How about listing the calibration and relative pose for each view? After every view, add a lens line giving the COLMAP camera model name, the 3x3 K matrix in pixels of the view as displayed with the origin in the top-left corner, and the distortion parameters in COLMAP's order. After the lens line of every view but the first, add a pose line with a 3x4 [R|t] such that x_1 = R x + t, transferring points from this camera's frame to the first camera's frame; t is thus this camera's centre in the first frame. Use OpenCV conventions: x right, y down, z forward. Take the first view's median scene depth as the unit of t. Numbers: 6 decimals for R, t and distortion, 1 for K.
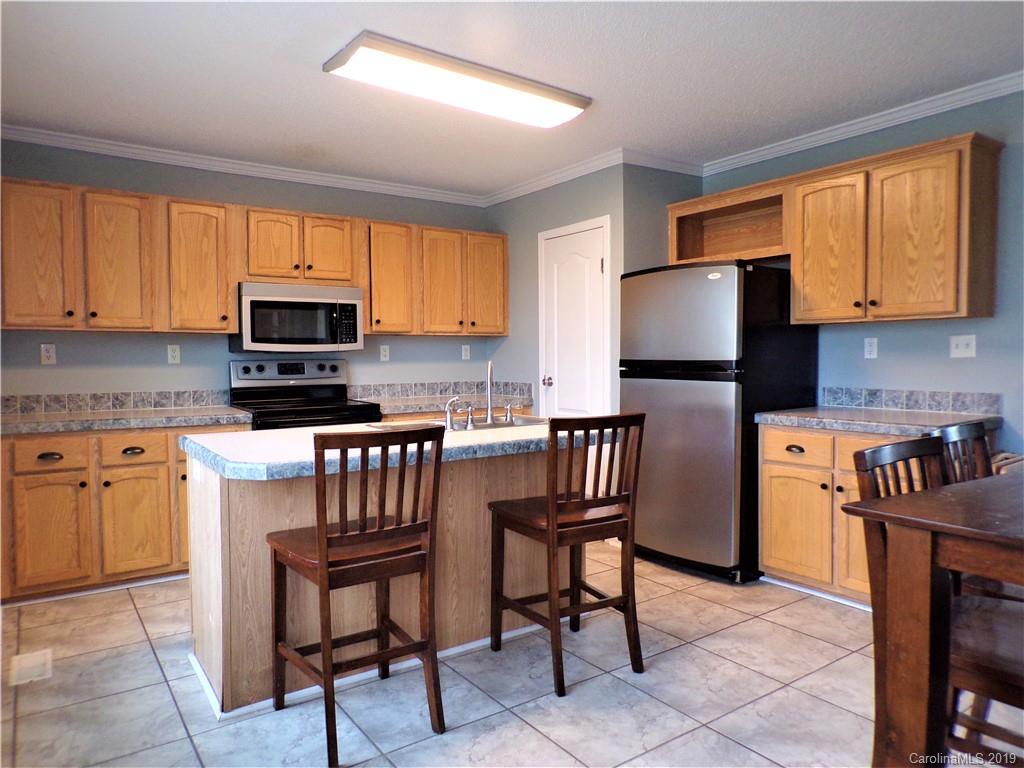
lens RADIAL K [[705.6, 0, 526.2], [0, 705.6, 383.3], [0, 0, 1]] dist [0.004890, 0.001261]
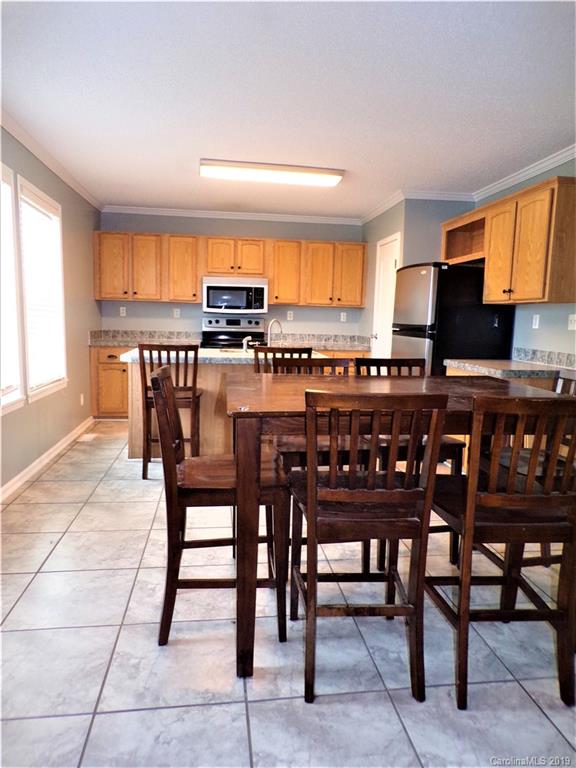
lens RADIAL K [[513.4, 0, 288.0], [0, 513.4, 384.0], [0, 0, 1]] dist [-0.044264, 0.056313]
pose [[0.892552, 0.088106, -0.442254, 0.450514], [-0.049894, 0.994001, 0.097330, 0.002388], [0.448176, -0.064806, 0.891593, -0.168472]]
